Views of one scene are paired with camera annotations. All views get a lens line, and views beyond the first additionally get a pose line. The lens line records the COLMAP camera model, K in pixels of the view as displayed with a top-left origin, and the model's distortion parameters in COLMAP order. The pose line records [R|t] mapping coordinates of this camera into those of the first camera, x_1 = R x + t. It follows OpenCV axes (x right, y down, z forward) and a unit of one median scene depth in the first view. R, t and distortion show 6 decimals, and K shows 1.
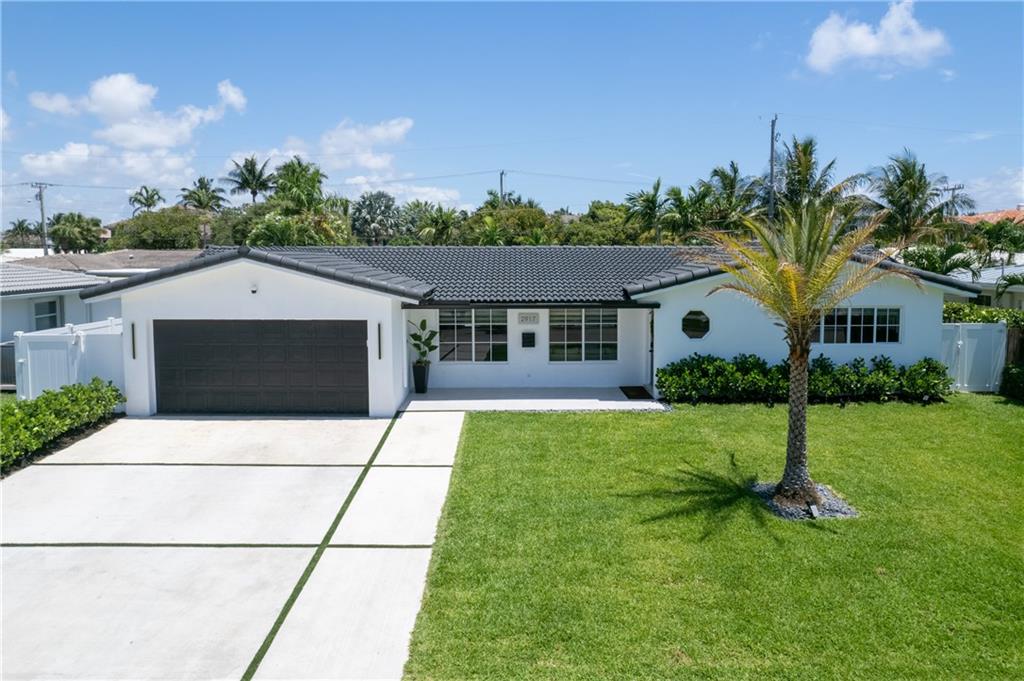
lens RADIAL K [[721.8, 0, 513.9], [0, 721.8, 308.9], [0, 0, 1]] dist [-0.082868, 0.084155]
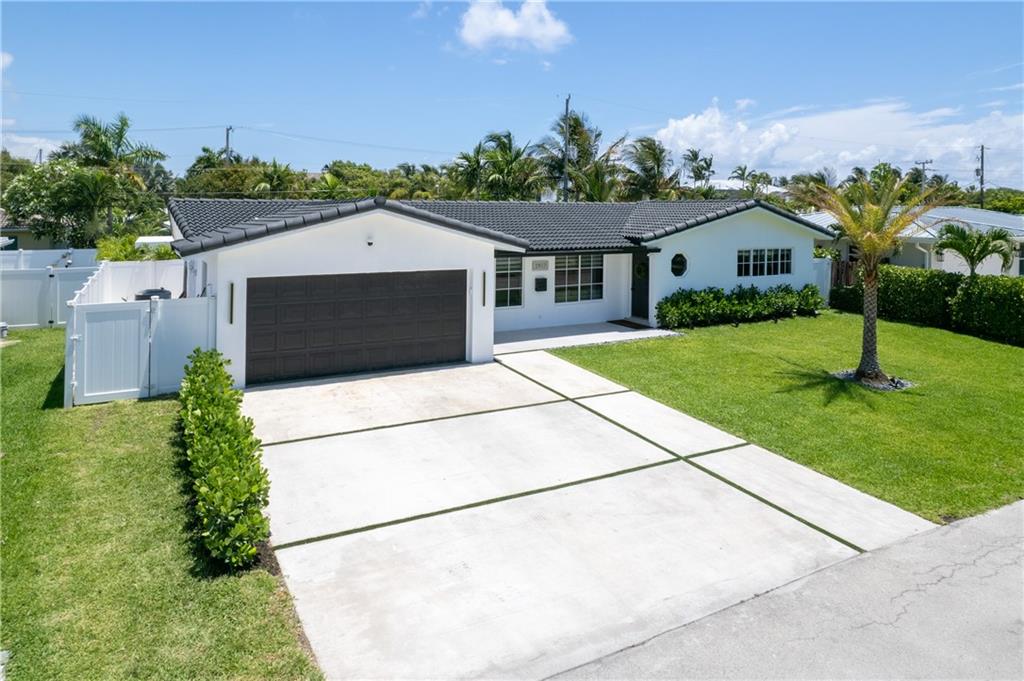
lens RADIAL K [[679.0, 0, 512.0], [0, 679.0, 340.5], [0, 0, 1]] dist [-0.068564, 0.061516]
pose [[0.880712, -0.084560, 0.466043, -0.555137], [0.032748, 0.992451, 0.118187, 0.003753], [-0.472518, -0.088827, 0.876833, 0.105568]]
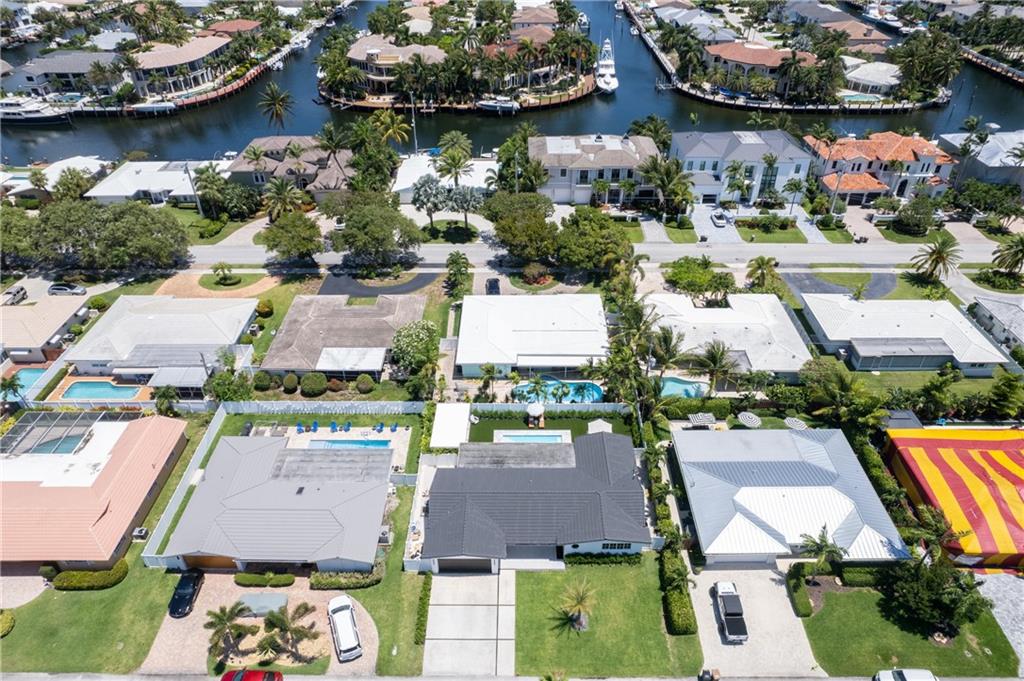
lens RADIAL K [[679.0, 0, 512.0], [0, 679.0, 340.5], [0, 0, 1]] dist [-0.068564, 0.061516]
pose [[0.999919, 0.002628, -0.012487, -0.038355], [0.004236, 0.854713, 0.519084, -2.765853], [0.012037, -0.519094, 0.854632, -1.487815]]
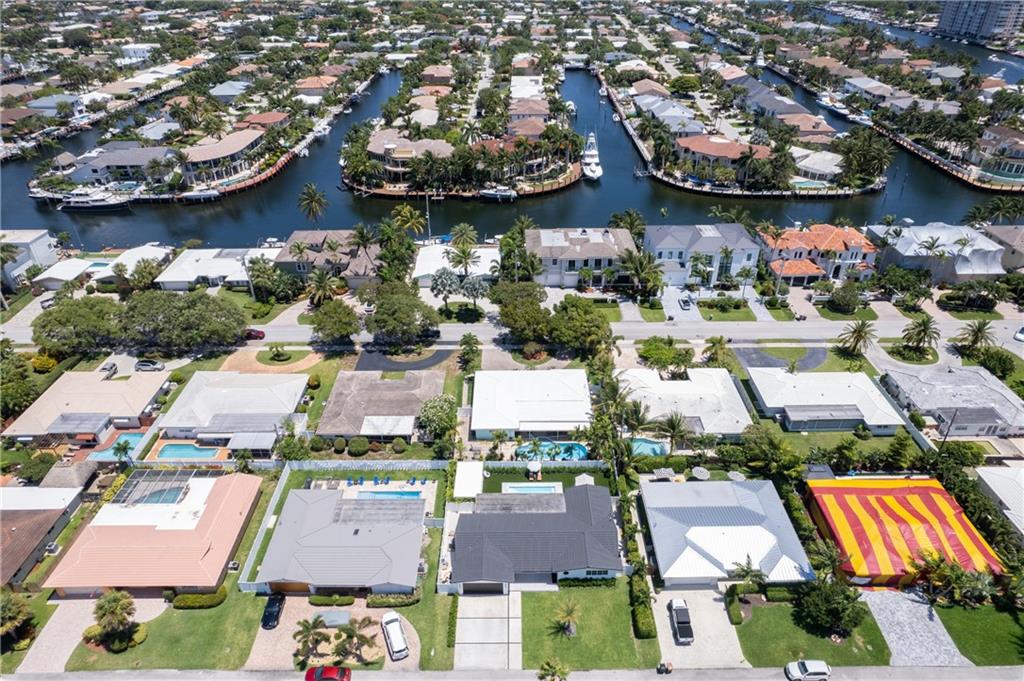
lens RADIAL K [[654.0, 0, 512.0], [0, 654.0, 340.5], [0, 0, 1]] dist [-0.070771, 0.060164]
pose [[0.999986, -0.002992, -0.004399, -0.100485], [0.004694, 0.885253, 0.465086, -3.553418], [0.002502, -0.465100, 0.885254, -2.278288]]
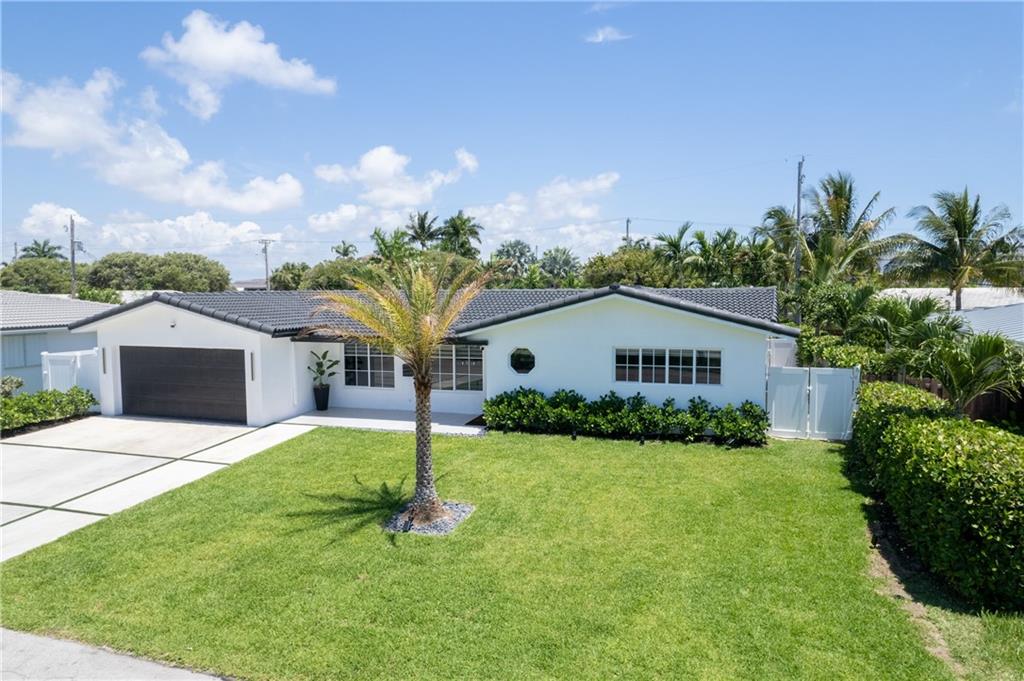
lens RADIAL K [[654.0, 0, 512.0], [0, 654.0, 340.5], [0, 0, 1]] dist [-0.070771, 0.060164]
pose [[0.955997, 0.018932, -0.292765, 0.535383], [-0.020462, 0.999788, -0.002166, -0.007092], [0.292662, 0.008061, 0.956182, 0.033669]]
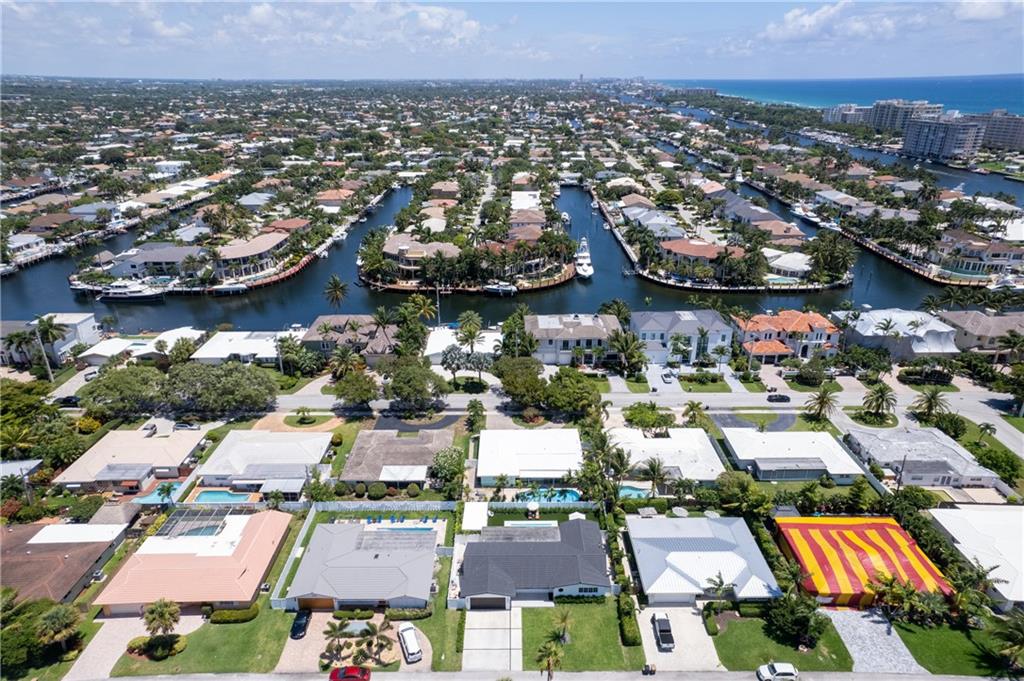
lens RADIAL K [[645.9, 0, 512.0], [0, 645.9, 340.5], [0, 0, 1]] dist [-0.019931, 0.047460]
pose [[0.999995, -0.001442, -0.002793, -0.119208], [0.002238, 0.950462, 0.310833, -3.482927], [0.002206, -0.310838, 0.950460, -3.281631]]
